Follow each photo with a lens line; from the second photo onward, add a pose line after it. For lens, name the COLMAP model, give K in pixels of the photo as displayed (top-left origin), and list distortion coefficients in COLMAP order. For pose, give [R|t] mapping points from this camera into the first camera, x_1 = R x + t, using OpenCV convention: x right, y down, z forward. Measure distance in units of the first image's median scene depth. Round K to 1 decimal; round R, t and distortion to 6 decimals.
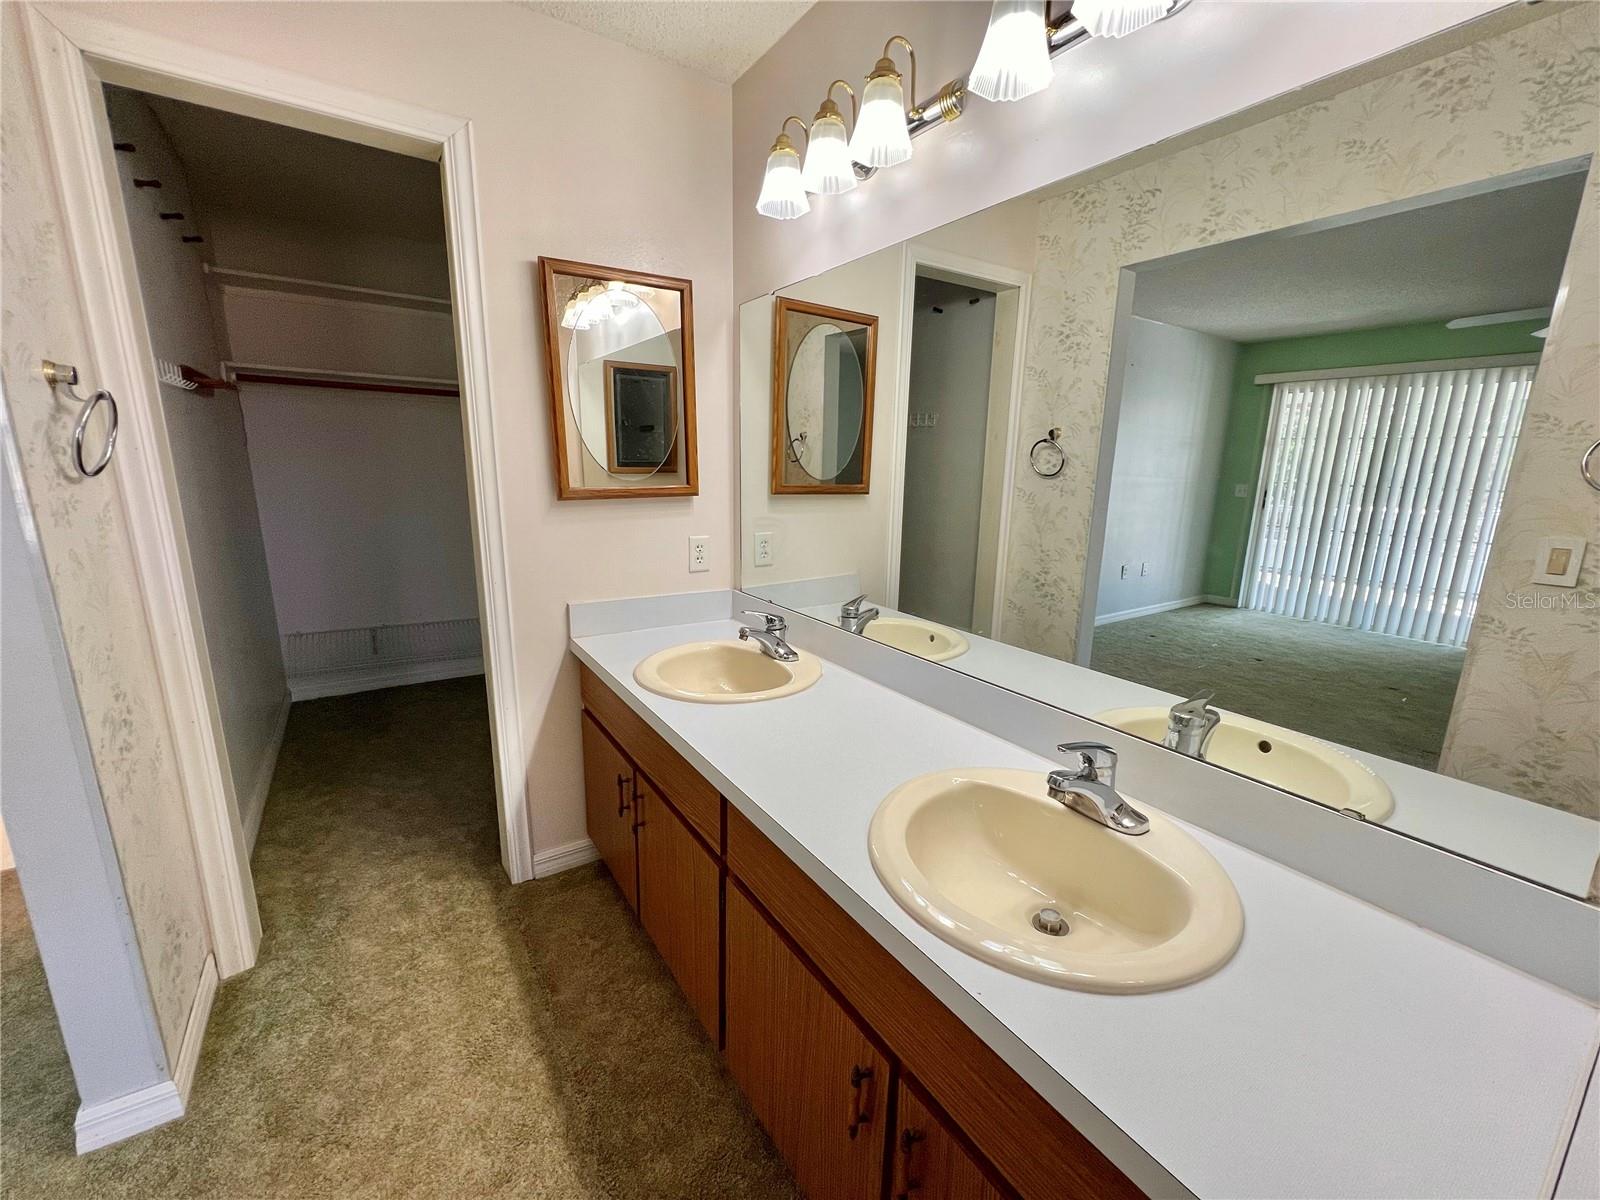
lens RADIAL K [[641.7, 0, 801.0], [0, 641.7, 600.5], [0, 0, 1]] dist [-0.000346, -0.000080]
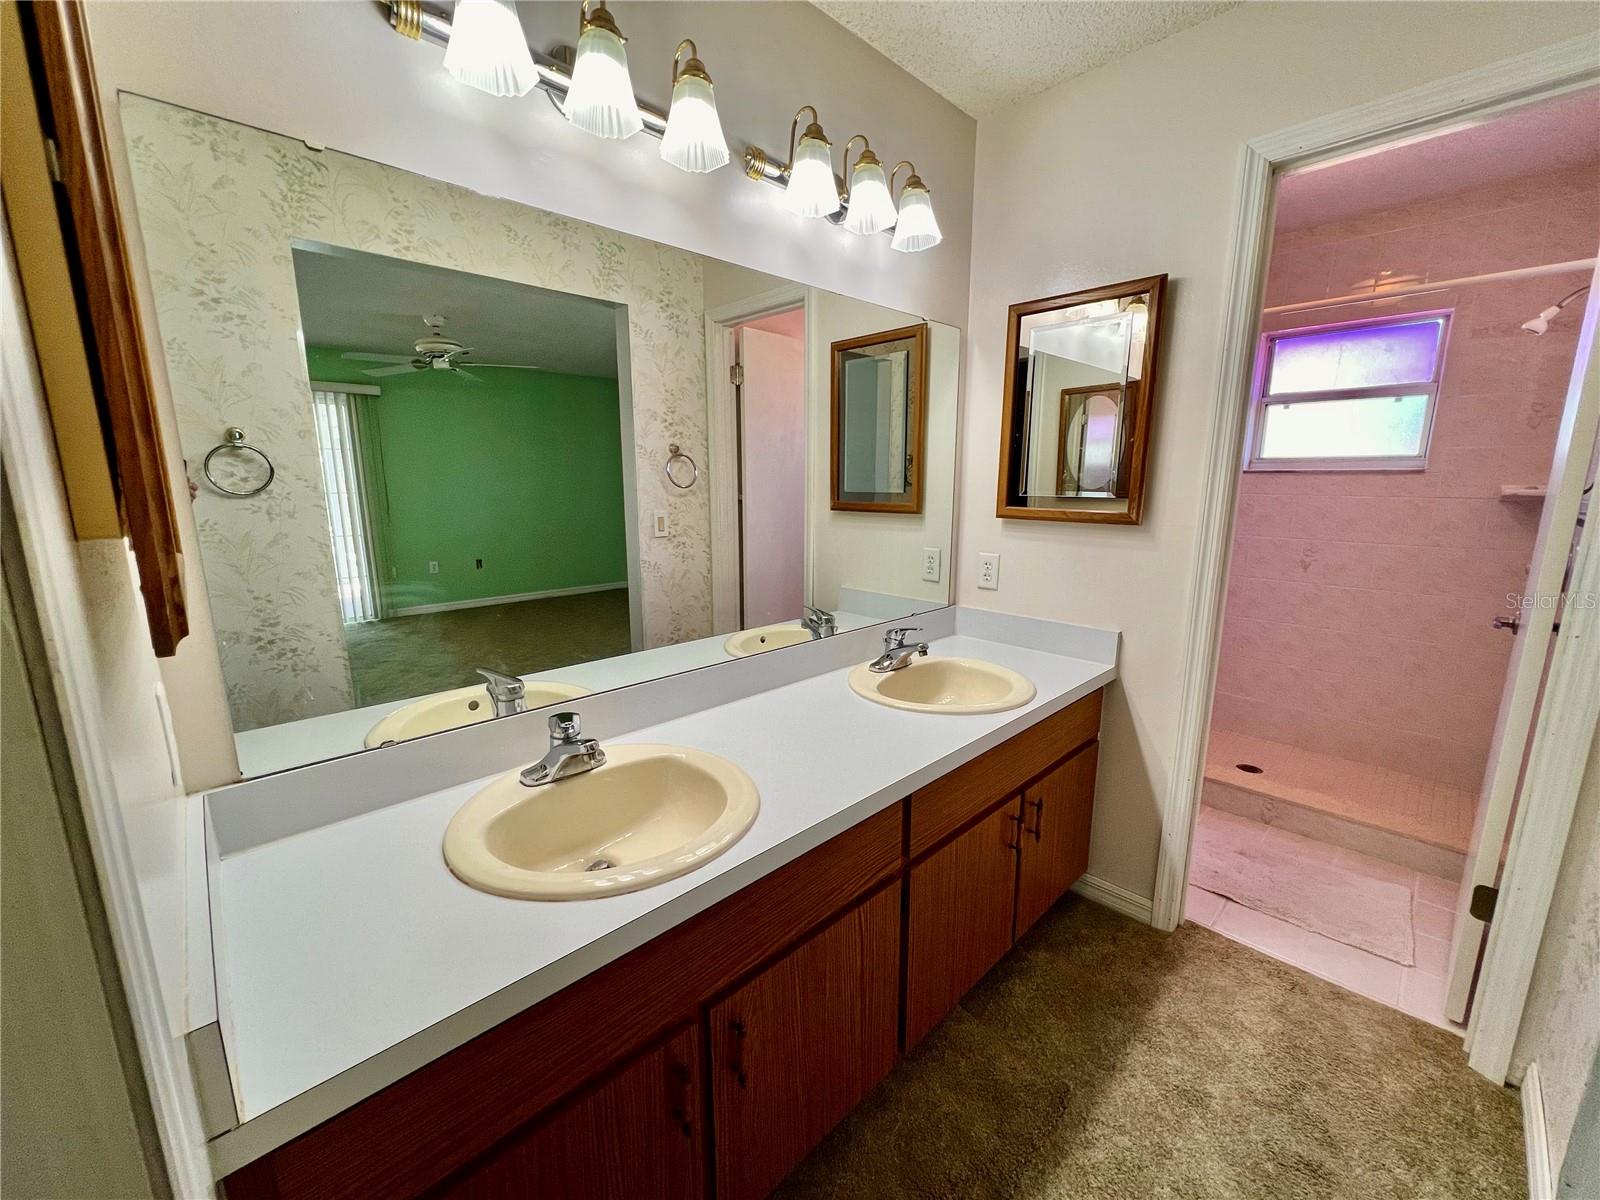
lens RADIAL K [[641.7, 0, 803.1], [0, 641.7, 600.0], [0, 0, 1]] dist [-0.000346, -0.000080]
pose [[-0.170226, -0.202372, 0.964401, -0.480834], [0.208418, 0.949150, 0.235959, -0.132173], [-0.963112, 0.241165, -0.119392, 0.561154]]
